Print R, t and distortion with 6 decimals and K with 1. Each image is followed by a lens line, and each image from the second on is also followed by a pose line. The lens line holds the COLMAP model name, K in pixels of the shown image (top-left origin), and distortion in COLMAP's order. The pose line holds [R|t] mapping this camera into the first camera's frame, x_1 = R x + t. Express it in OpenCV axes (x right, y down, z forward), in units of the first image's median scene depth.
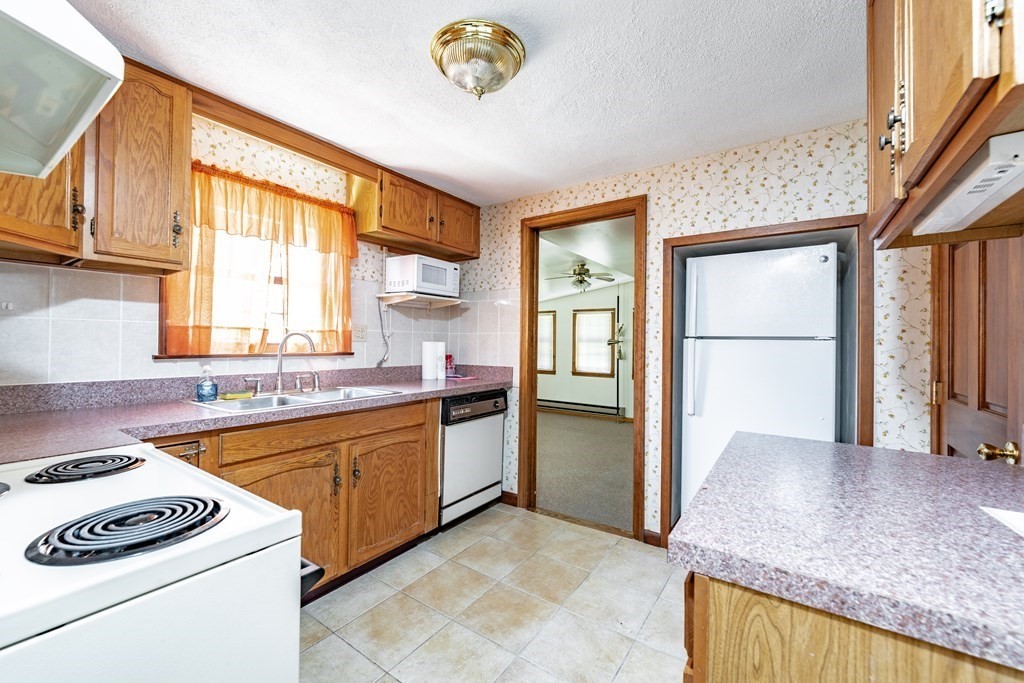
lens RADIAL K [[423.1, 0, 515.7], [0, 423.1, 341.1], [0, 0, 1]] dist [0.003244, -0.001038]
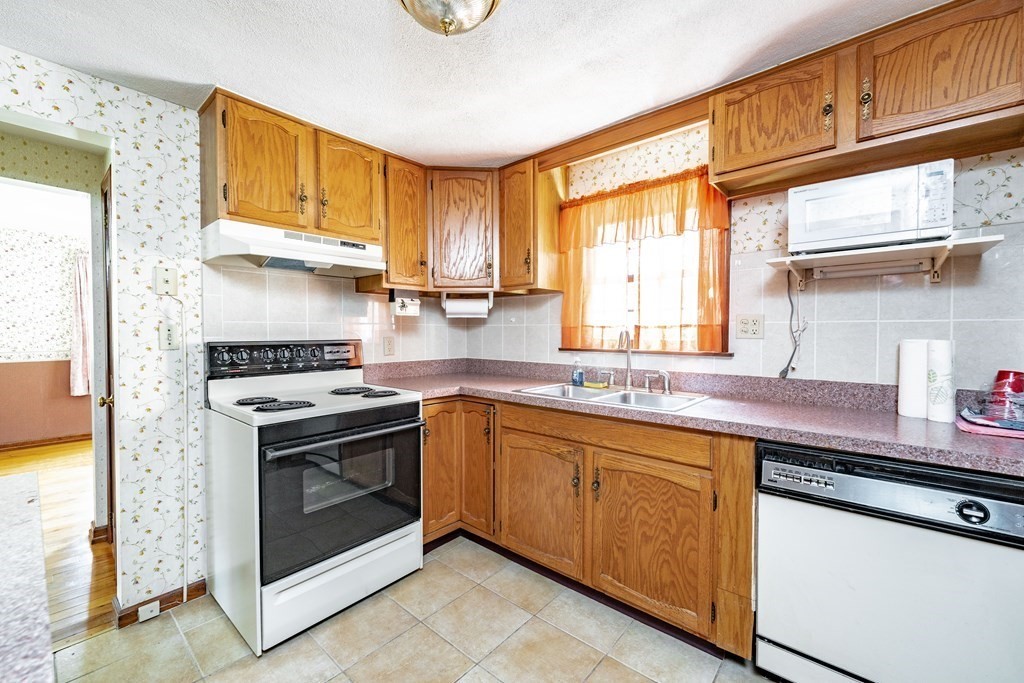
lens RADIAL K [[423.1, 0, 515.9], [0, 423.1, 339.2], [0, 0, 1]] dist [0.003244, -0.001038]
pose [[-0.136083, 0.004599, -0.990687, 0.468278], [0.000729, 0.999989, 0.004542, -0.001543], [0.990697, -0.000104, -0.136085, 0.836741]]
